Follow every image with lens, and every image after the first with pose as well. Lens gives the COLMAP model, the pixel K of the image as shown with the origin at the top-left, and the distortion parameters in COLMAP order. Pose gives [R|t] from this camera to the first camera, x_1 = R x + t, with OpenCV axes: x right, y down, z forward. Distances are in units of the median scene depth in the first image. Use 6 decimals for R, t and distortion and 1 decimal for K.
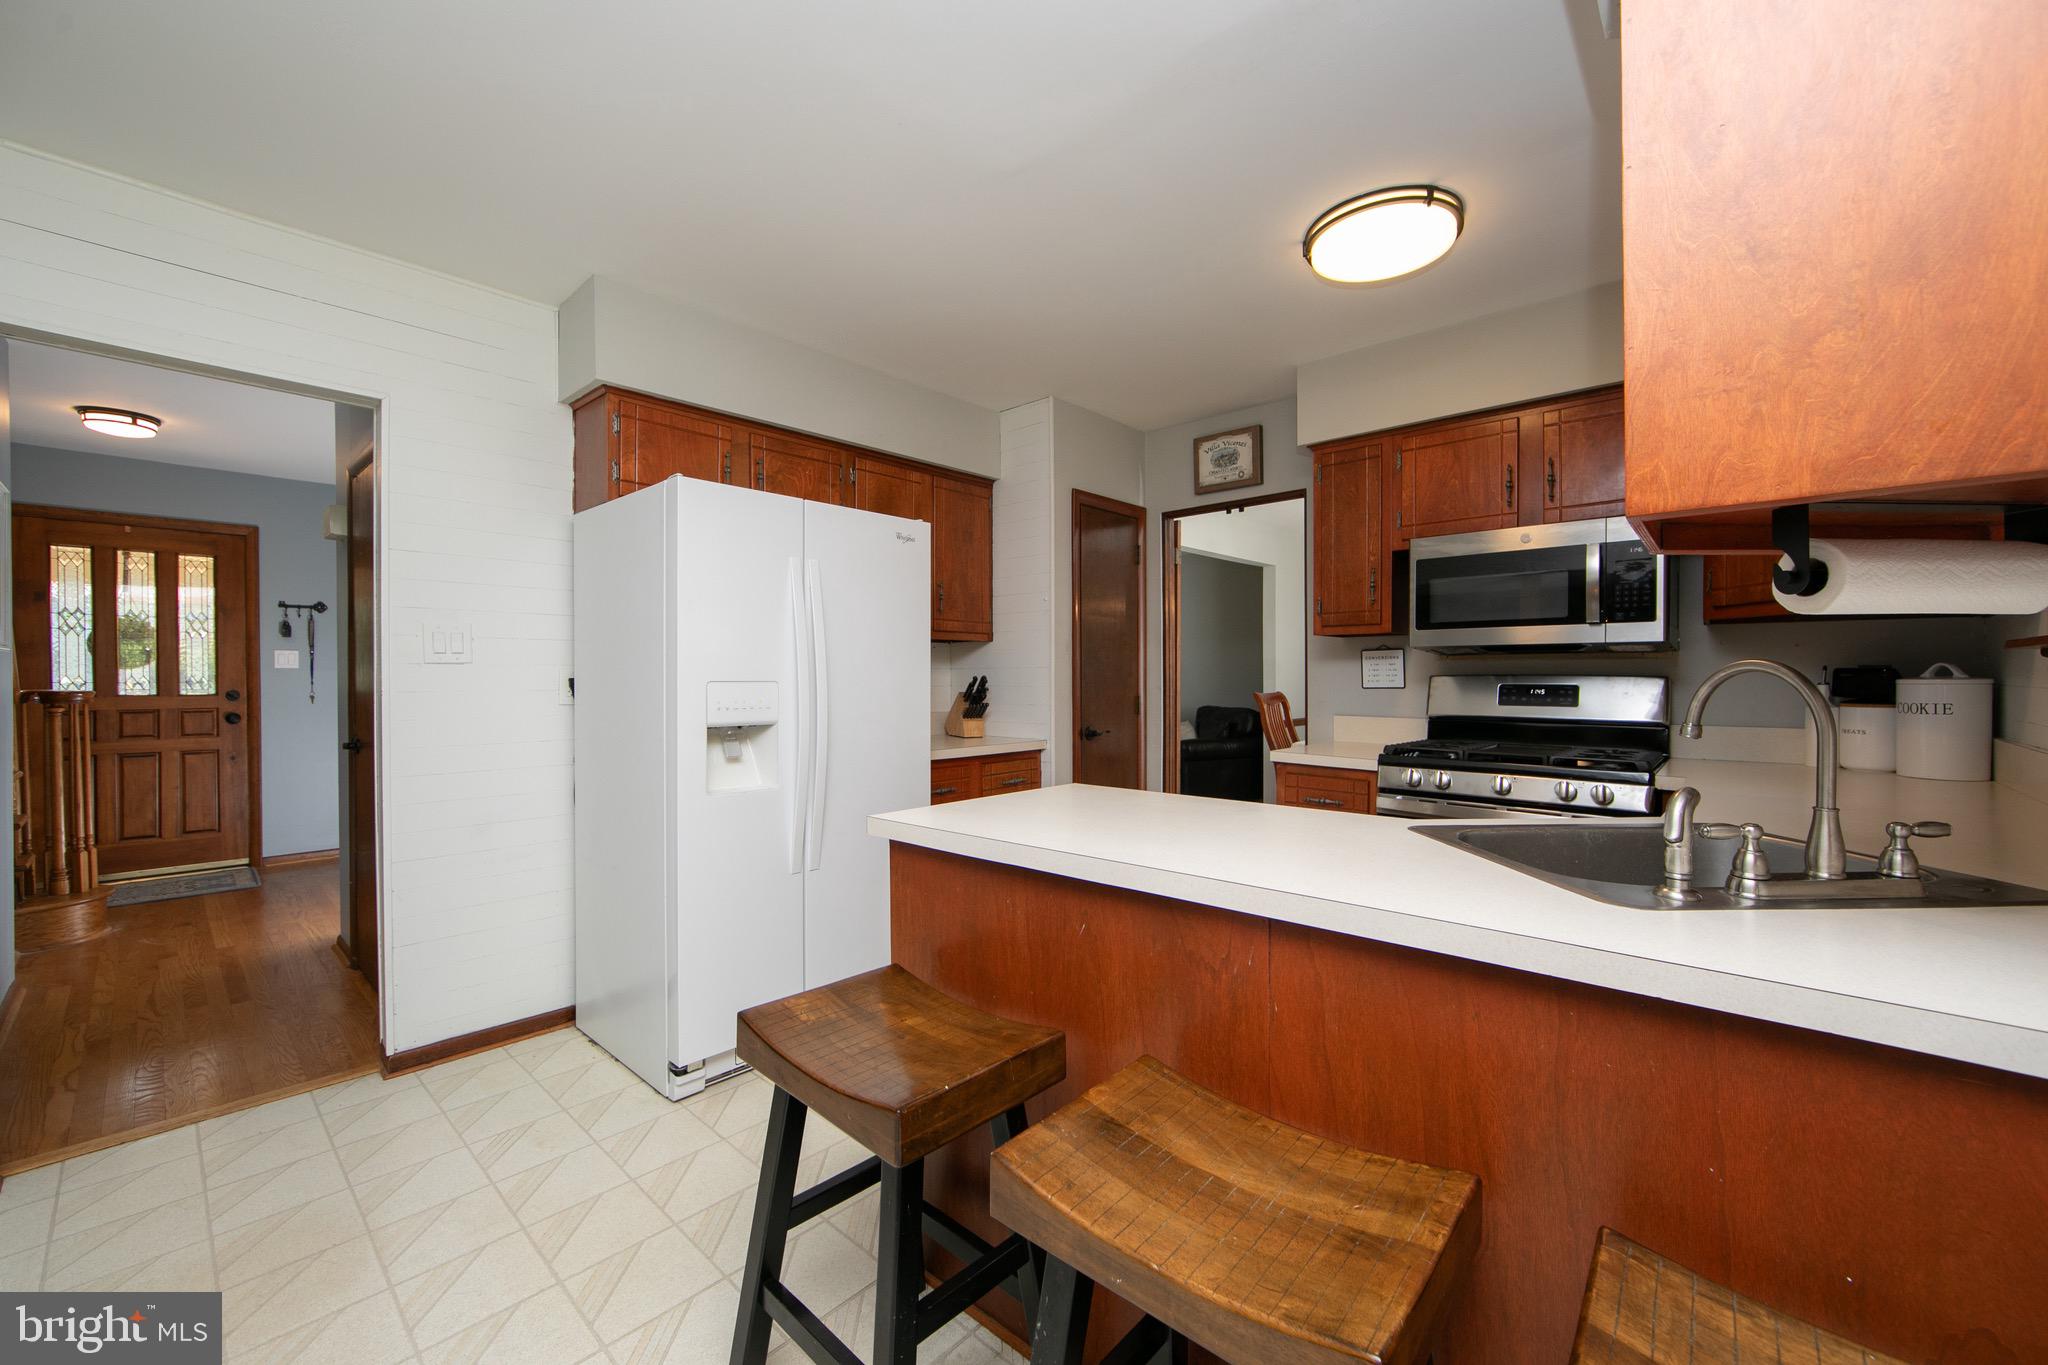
lens RADIAL K [[807.0, 0, 1031.7], [0, 807.0, 682.8], [0, 0, 1]] dist [-0.004043, 0.000769]
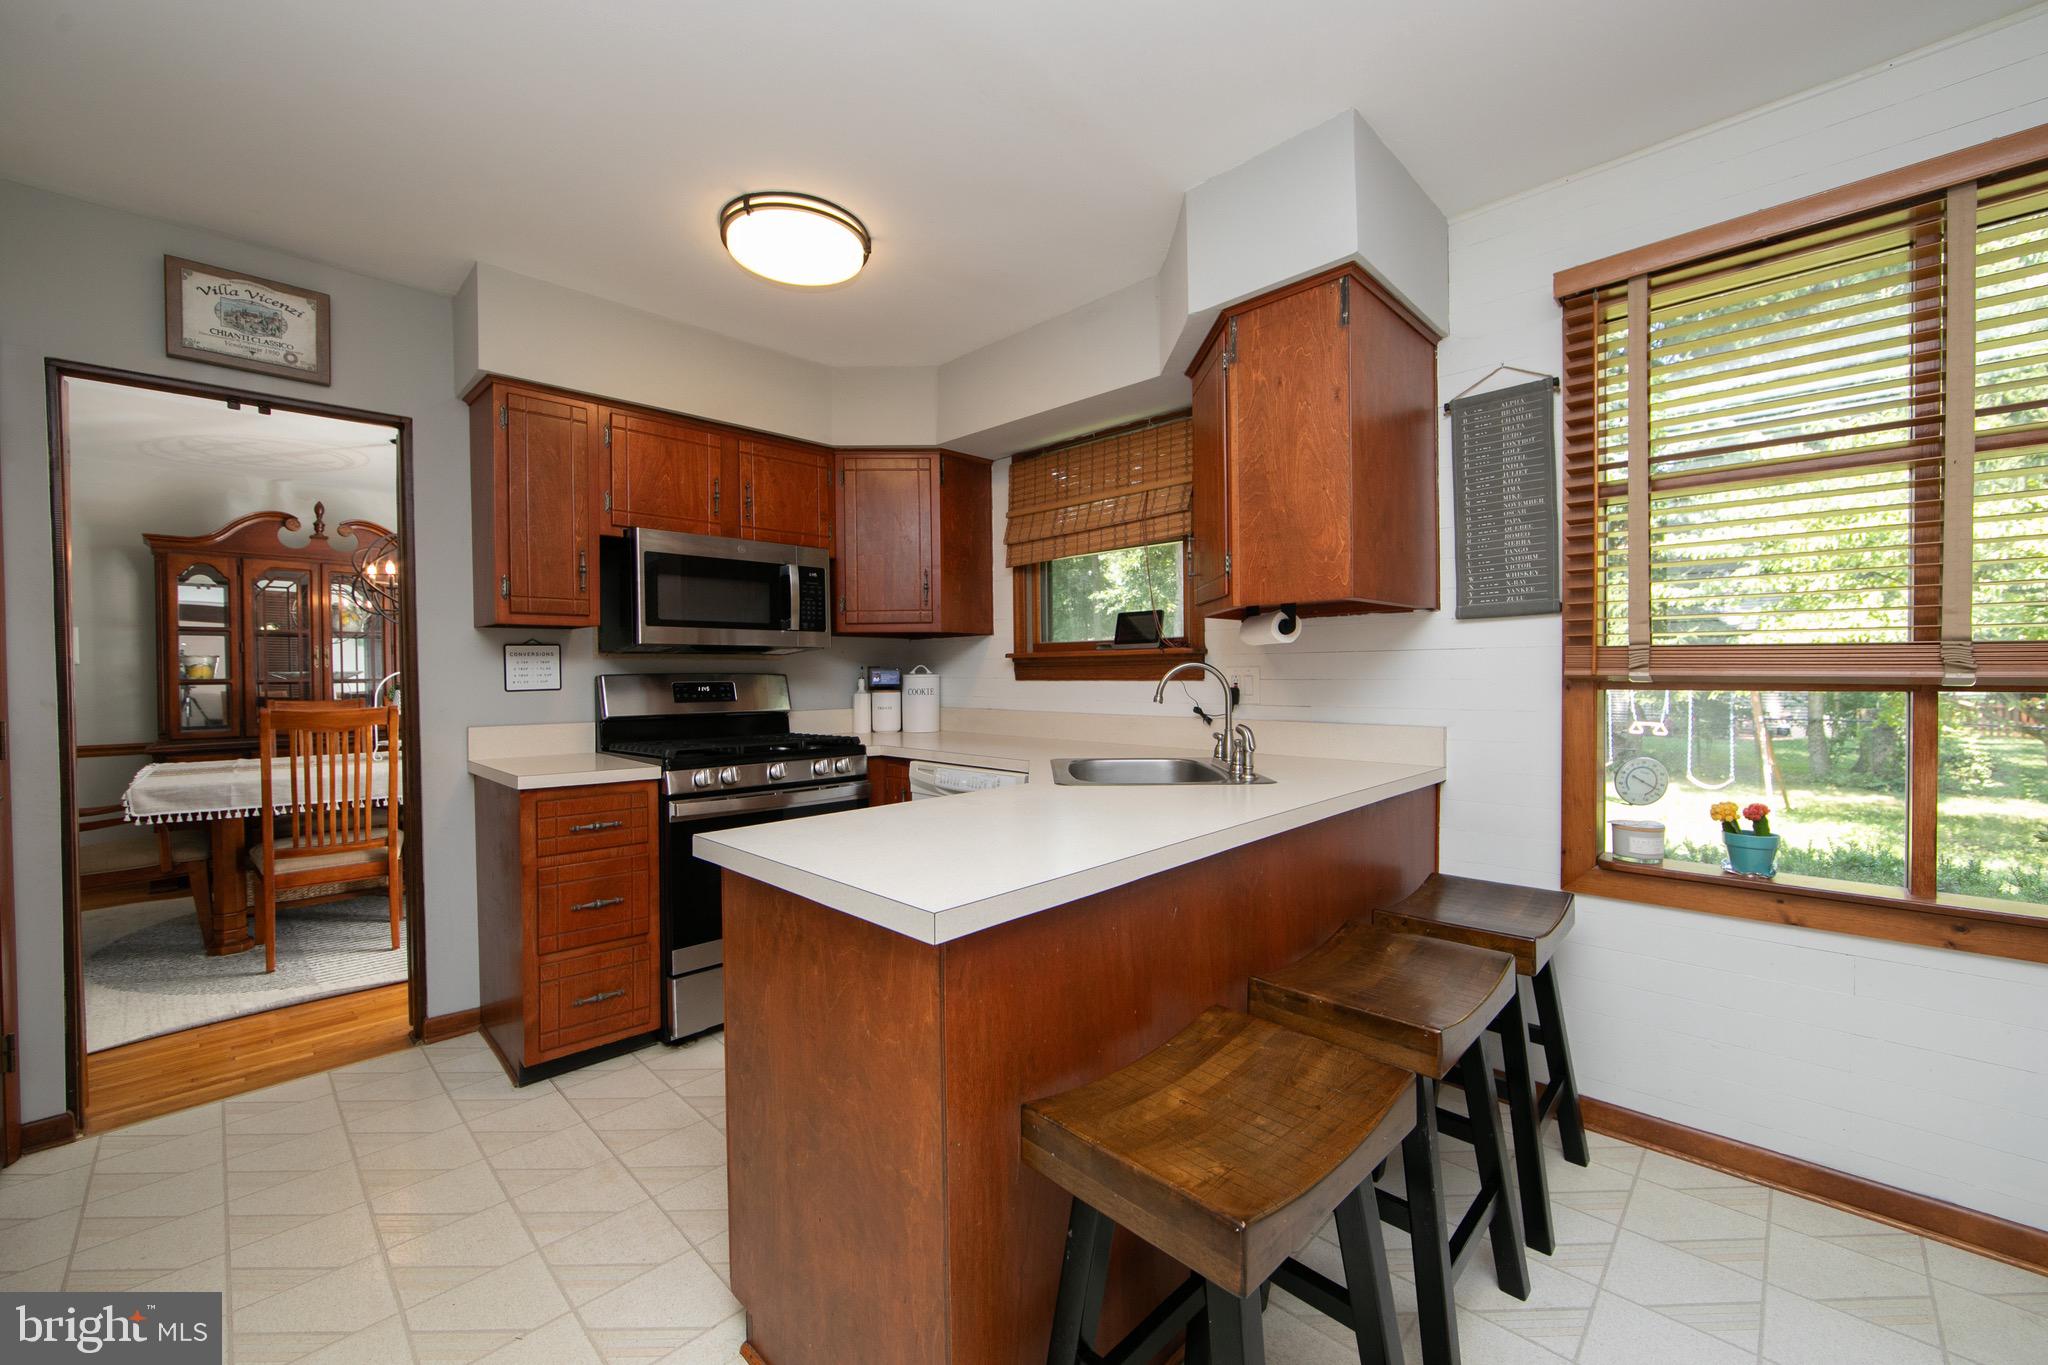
lens RADIAL K [[807.0, 0, 1024.9], [0, 807.0, 682.1], [0, 0, 1]] dist [-0.004043, 0.000769]
pose [[0.046568, -0.012729, 0.998834, -0.424552], [0.016537, 0.999792, 0.011971, -0.003861], [-0.998778, 0.015960, 0.046769, 0.492872]]
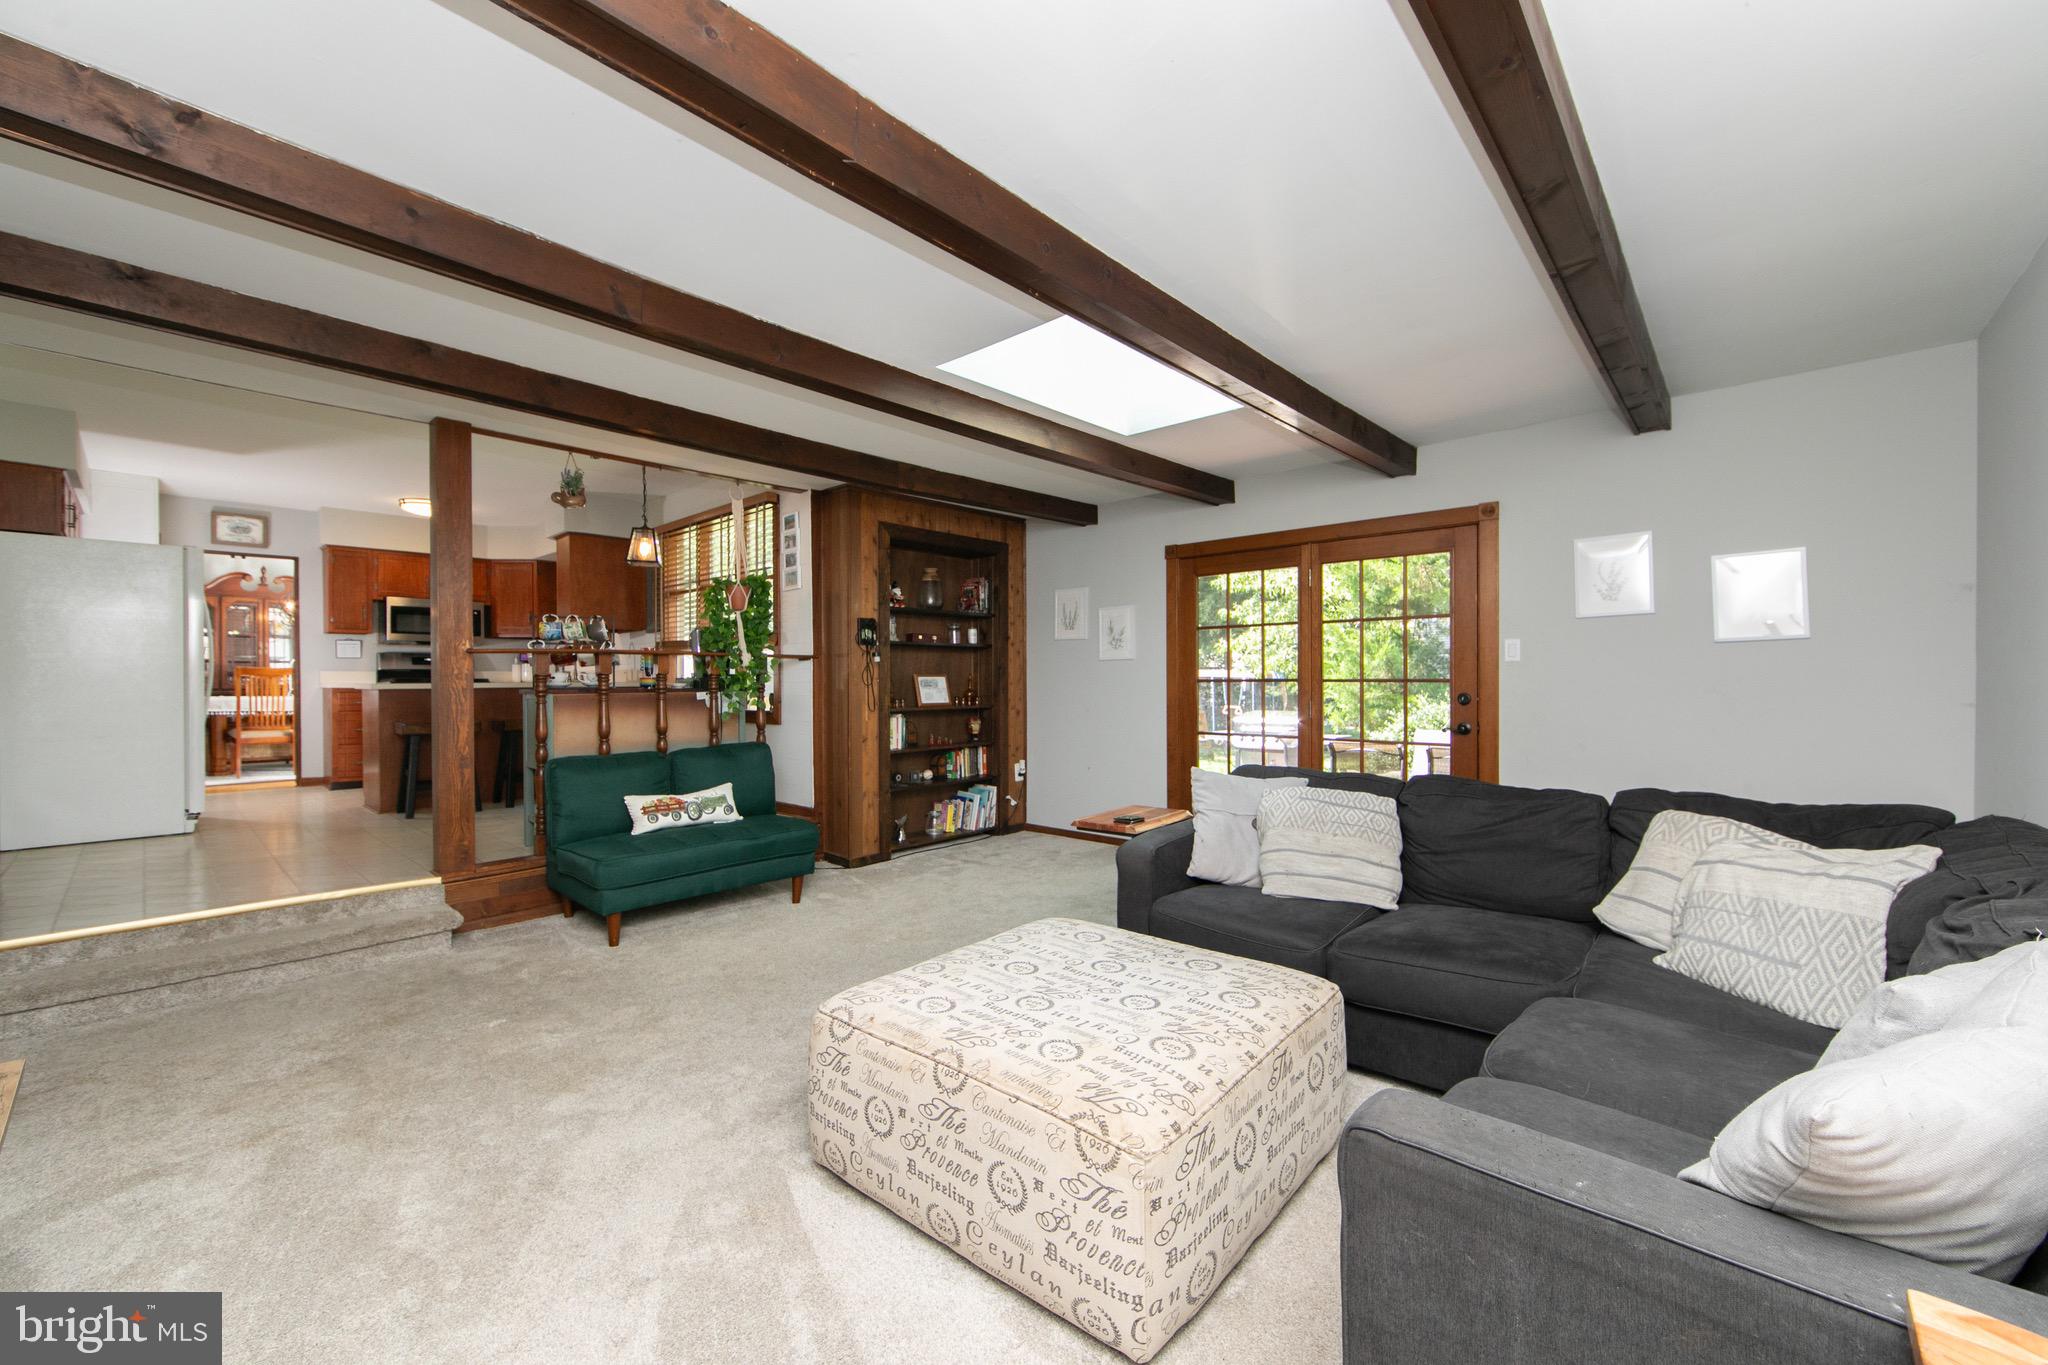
lens RADIAL K [[807.0, 0, 1029.8], [0, 807.0, 681.5], [0, 0, 1]] dist [-0.004043, 0.000769]
pose [[0.004285, -0.002472, 0.999988, -1.908786], [0.012169, 0.999923, 0.002420, 0.094754], [-0.999917, 0.012158, 0.004314, -0.933713]]
